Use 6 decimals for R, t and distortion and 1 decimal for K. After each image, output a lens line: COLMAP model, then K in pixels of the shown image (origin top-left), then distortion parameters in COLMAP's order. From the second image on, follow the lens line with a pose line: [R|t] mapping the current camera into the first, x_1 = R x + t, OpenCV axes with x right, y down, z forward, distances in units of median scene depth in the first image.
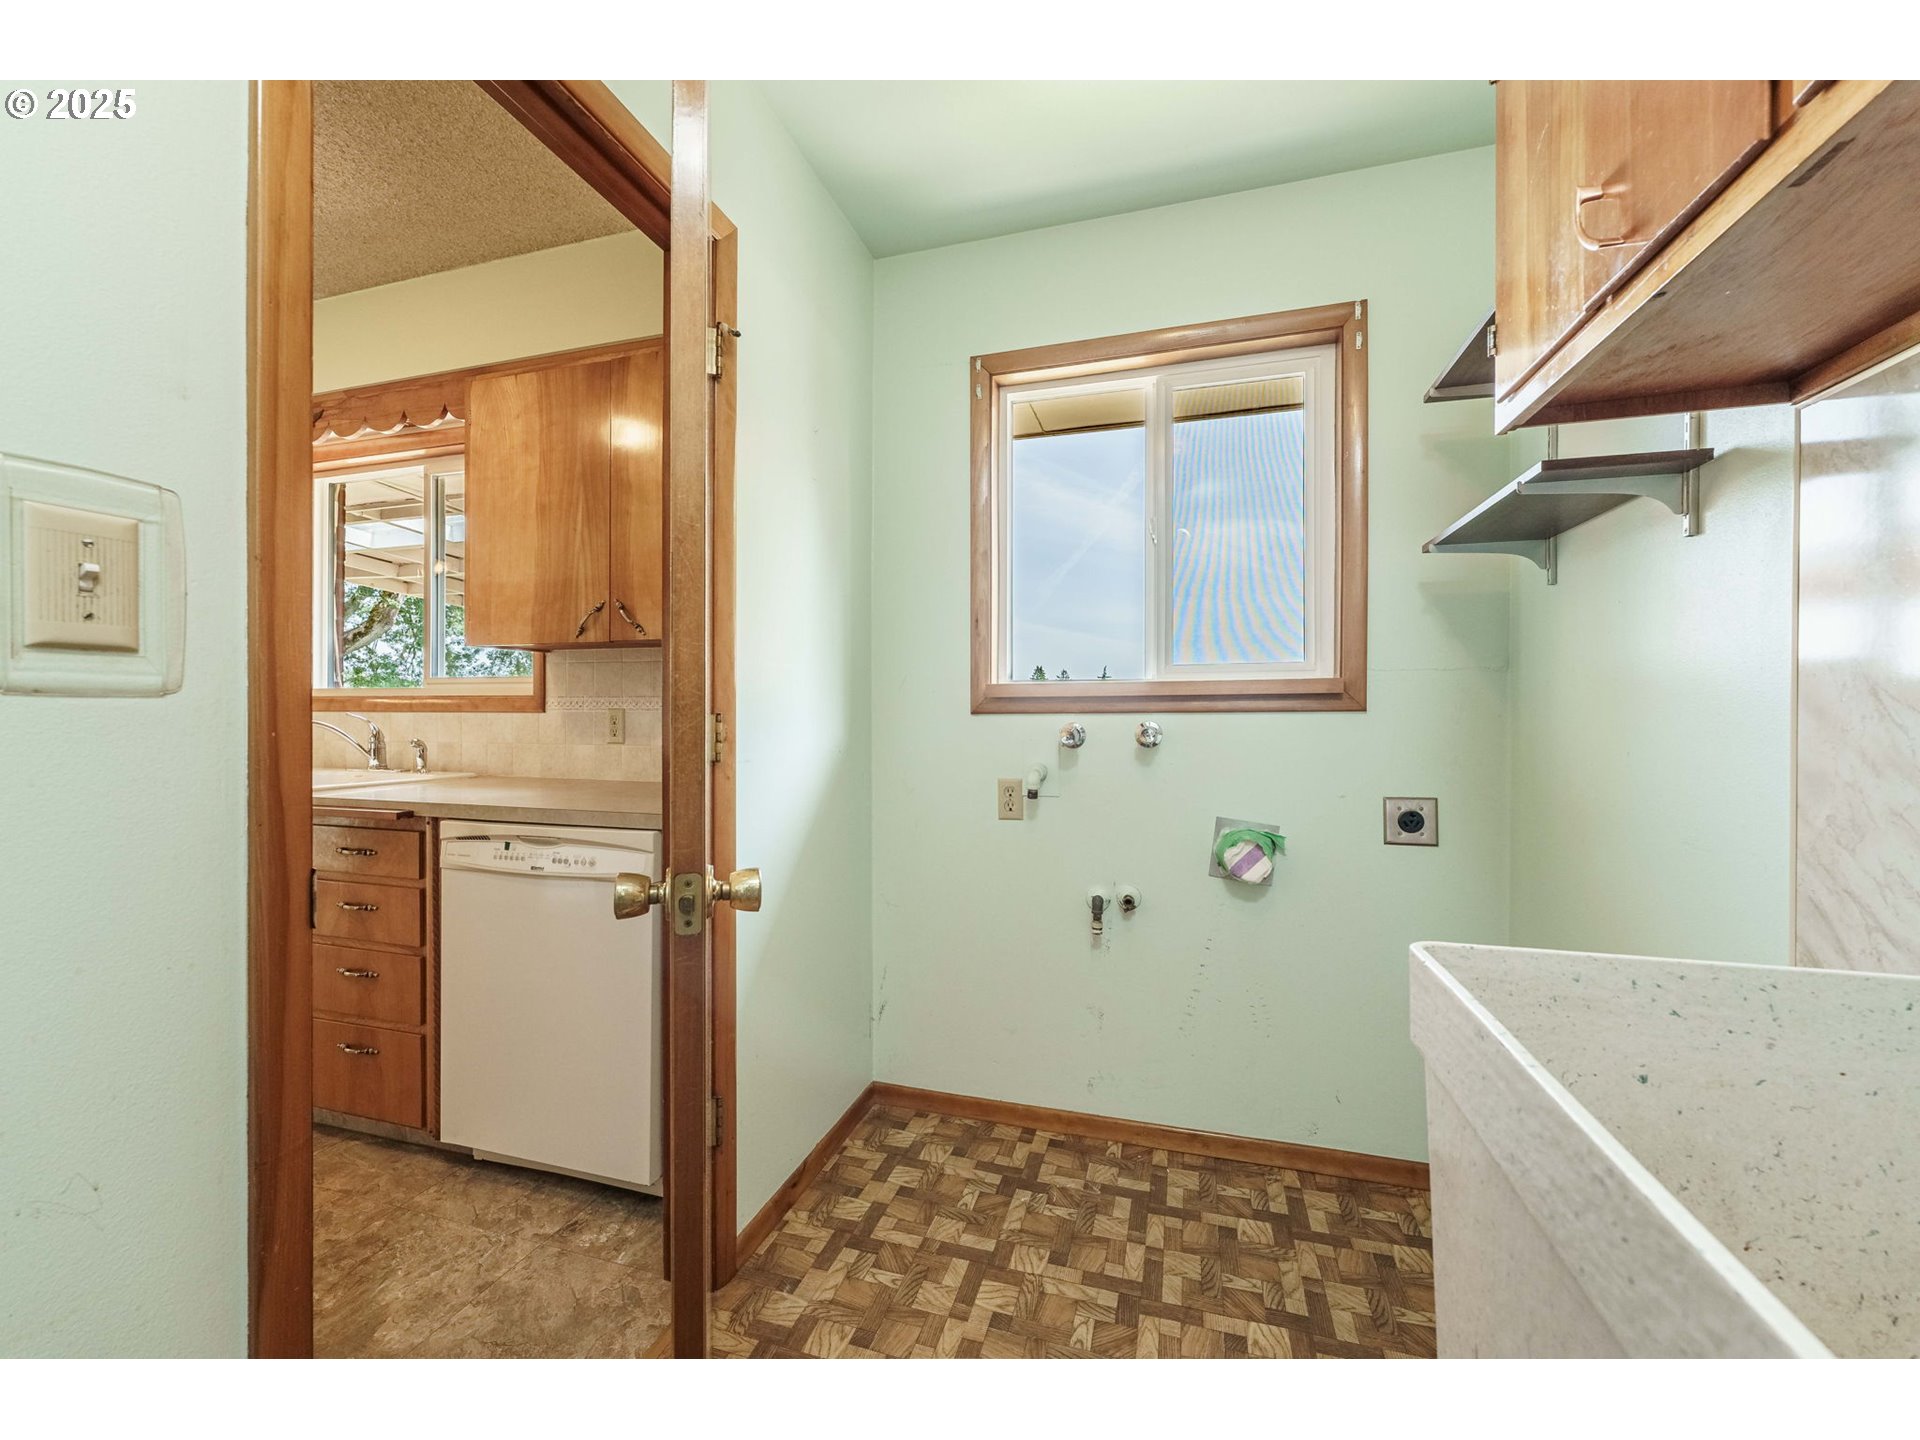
lens RADIAL K [[774.1, 0, 960.0], [0, 774.1, 714.7], [0, 0, 1]] dist [-0.000423, -0.000690]
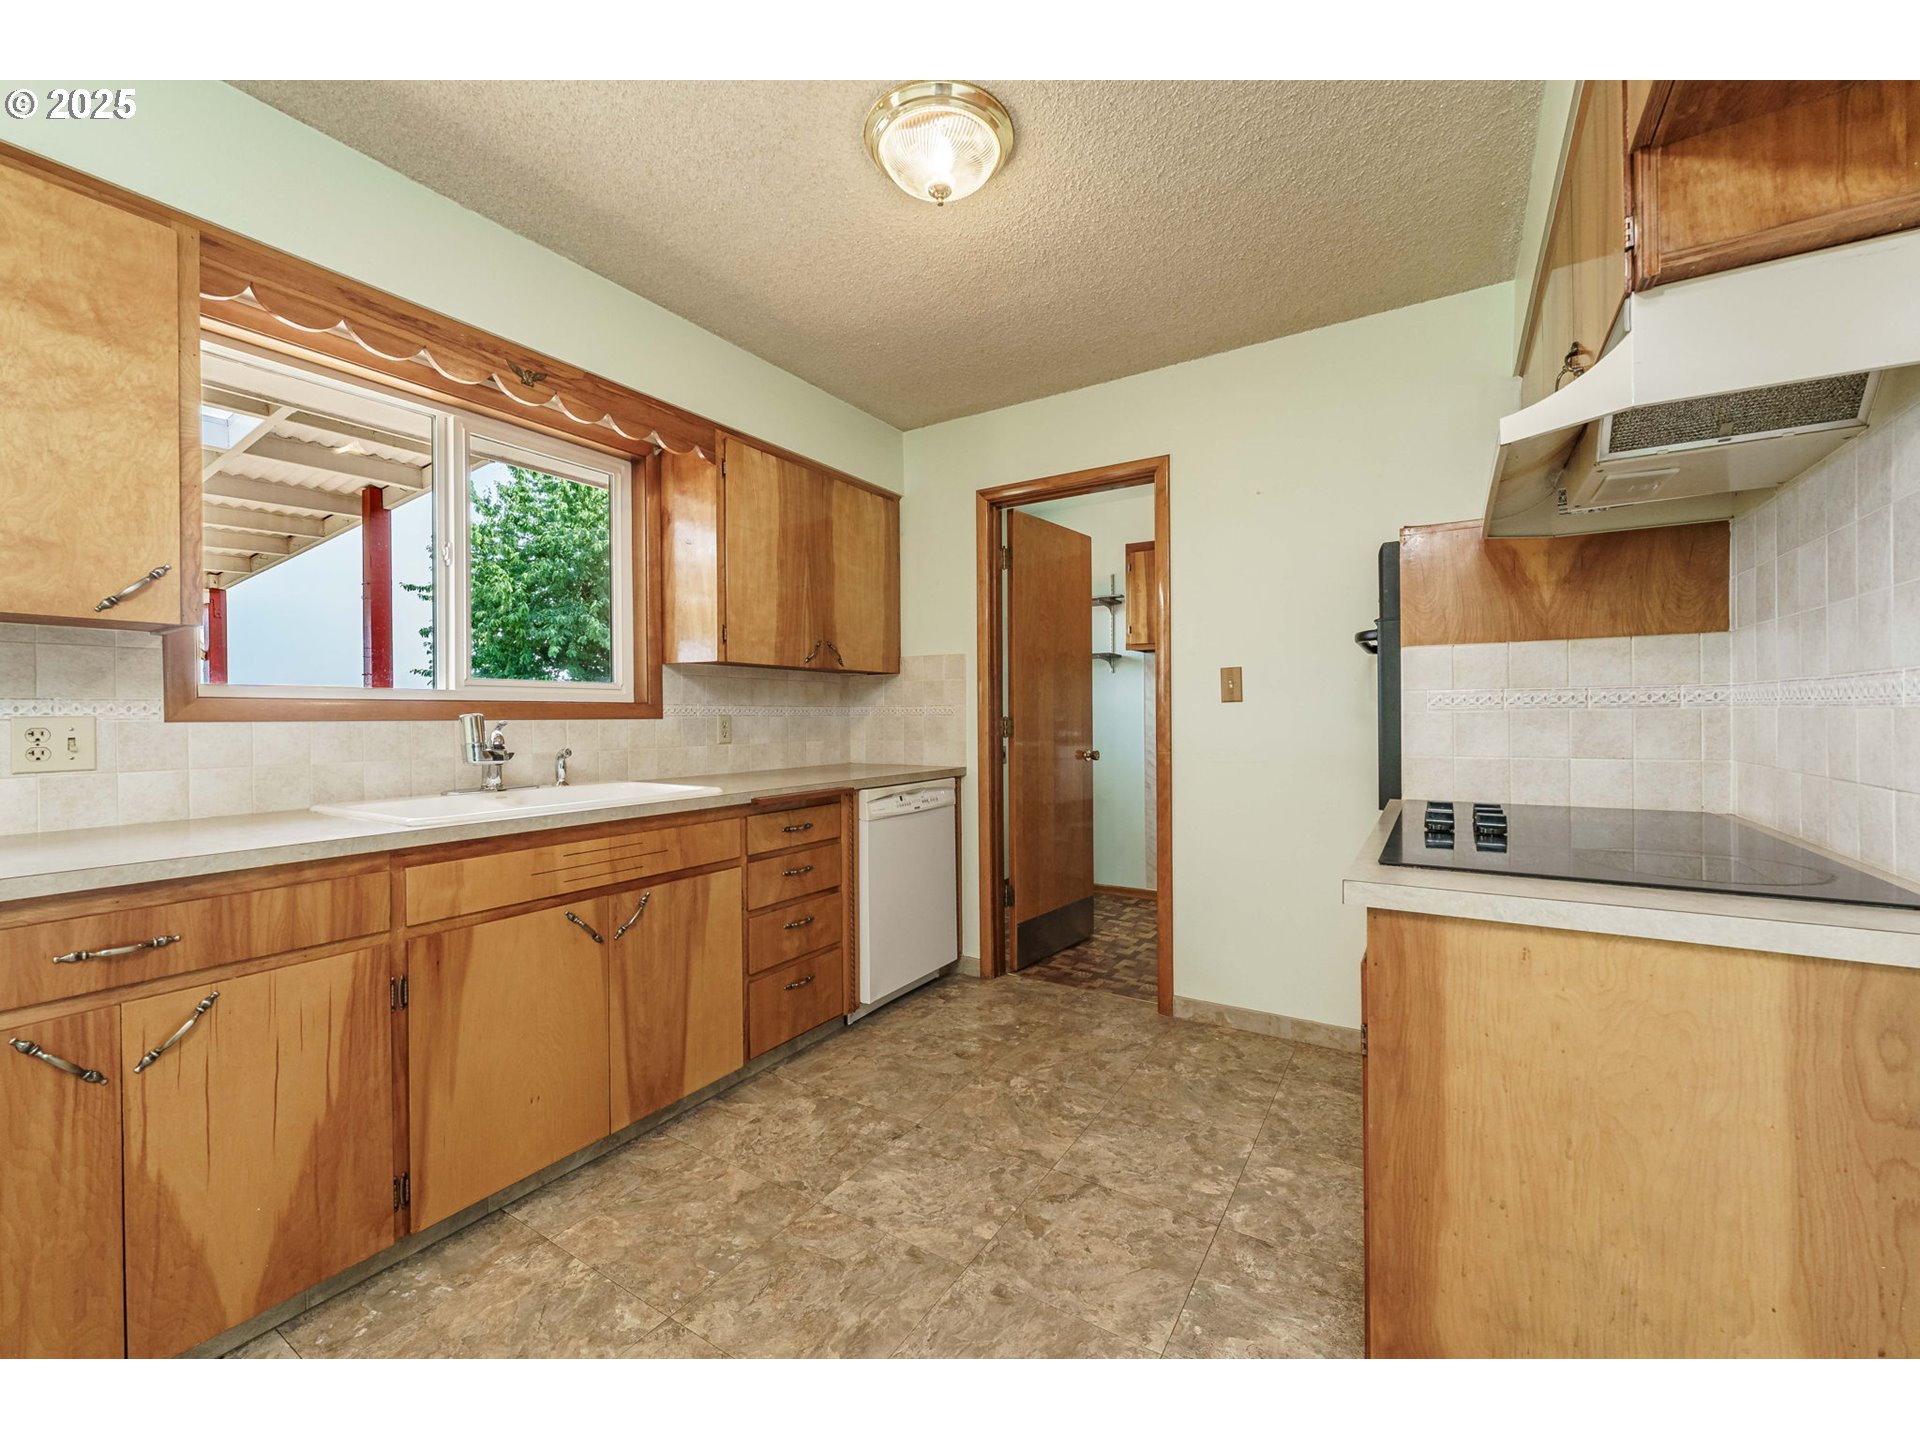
lens RADIAL K [[774.1, 0, 956.3], [0, 774.1, 715.4], [0, 0, 1]] dist [-0.000423, -0.000690]
pose [[0.277848, -0.000468, 0.960625, -1.771906], [0.008794, 0.999959, -0.002057, -0.001999], [-0.960585, 0.009019, 0.277841, 0.351959]]
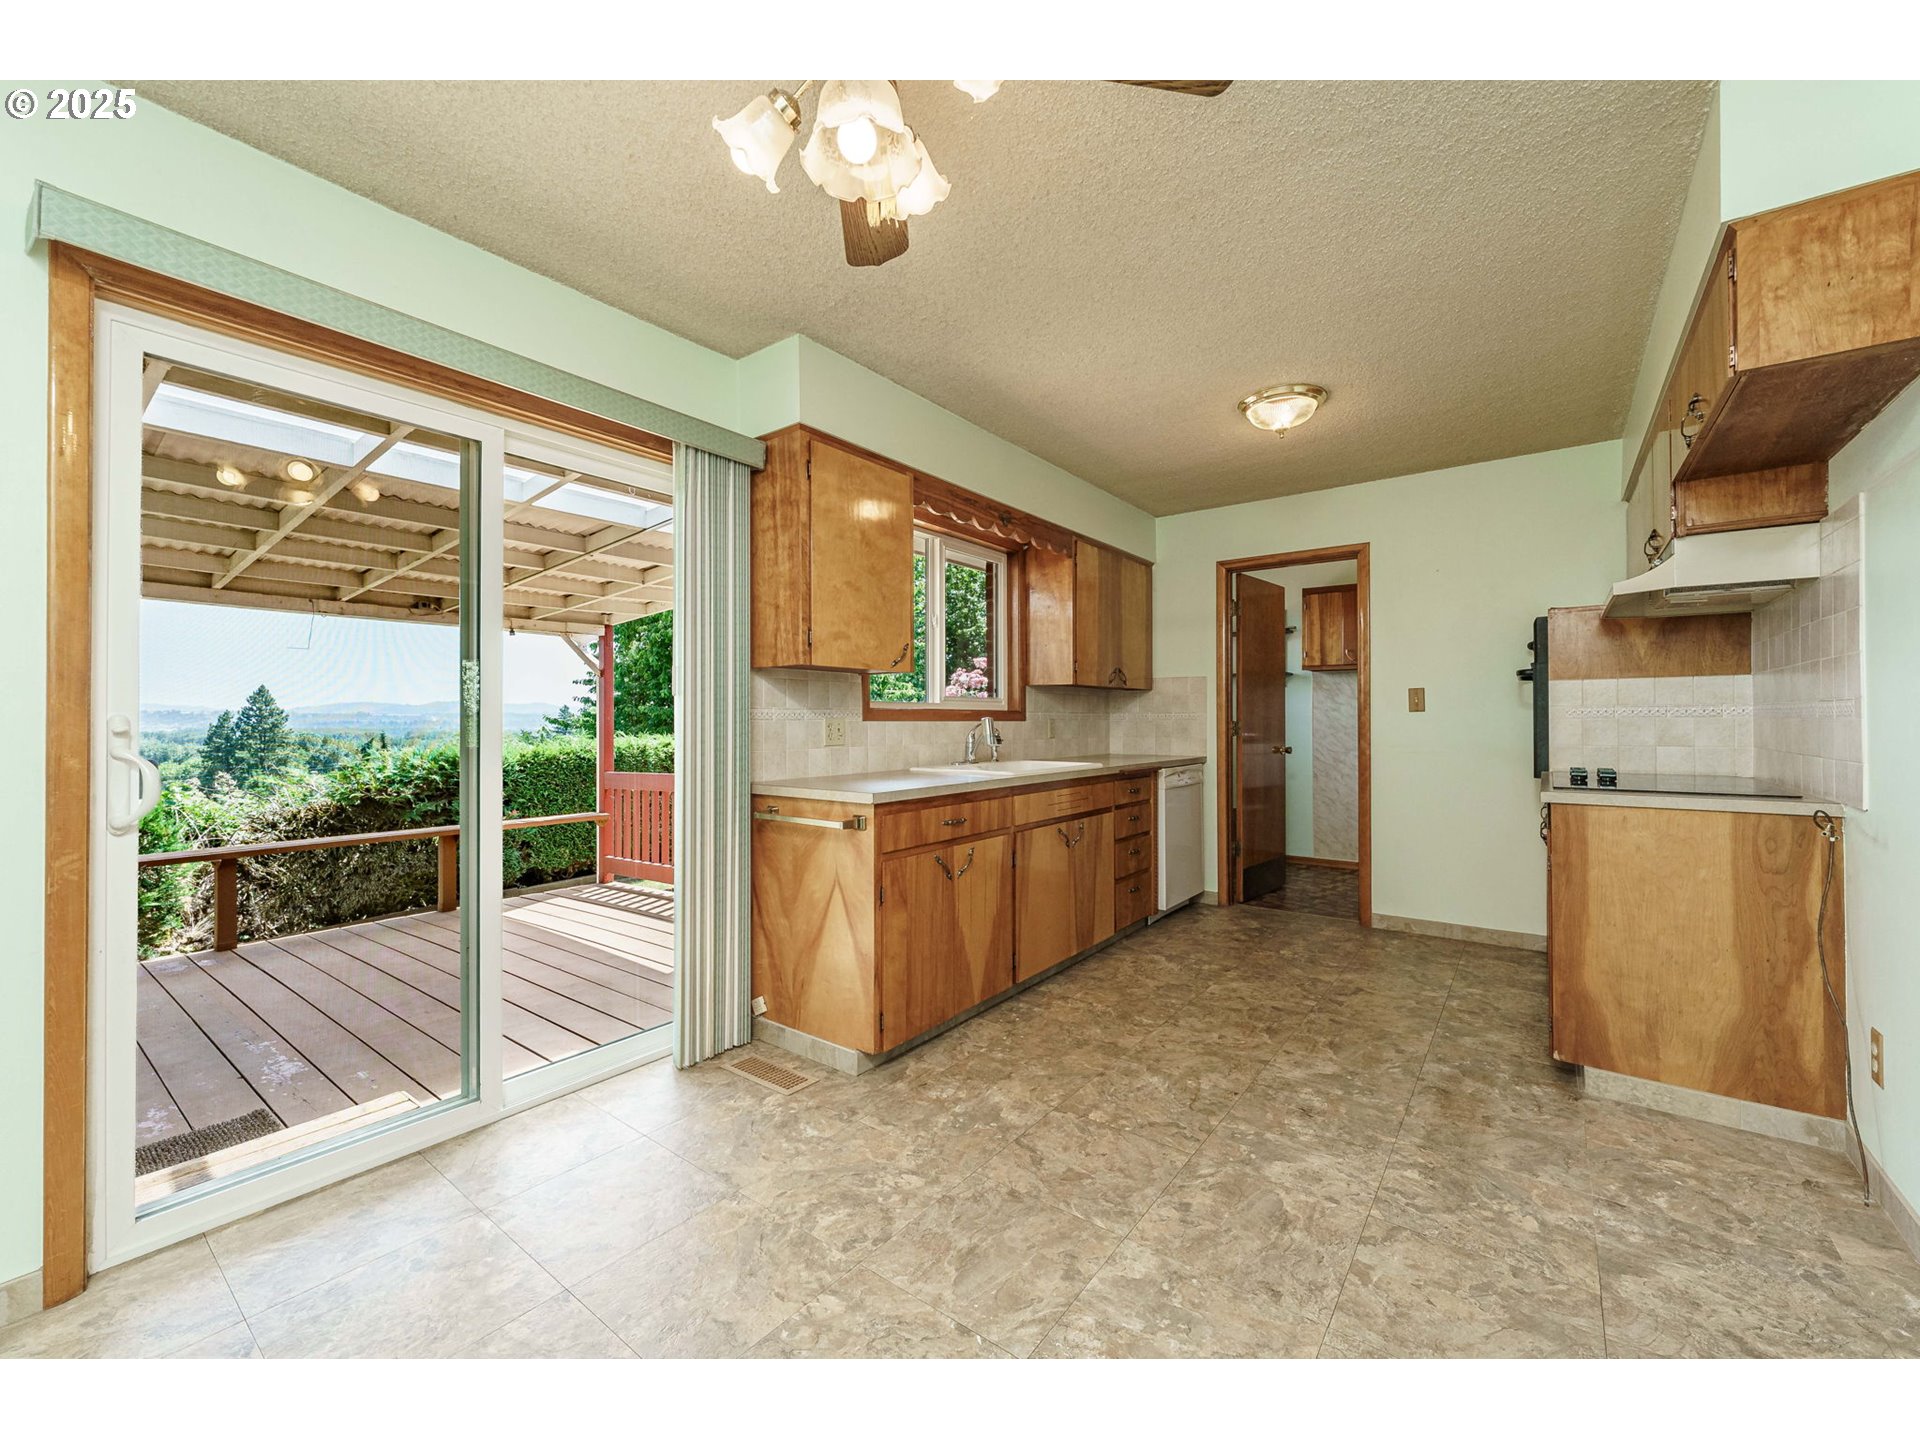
lens RADIAL K [[774.1, 0, 957.6], [0, 774.1, 716.5], [0, 0, 1]] dist [-0.000423, -0.000690]
pose [[0.362476, 0.005588, 0.931976, -2.591019], [0.003828, 0.999965, -0.007484, -0.001137], [-0.931985, 0.006280, 0.362442, 0.634666]]
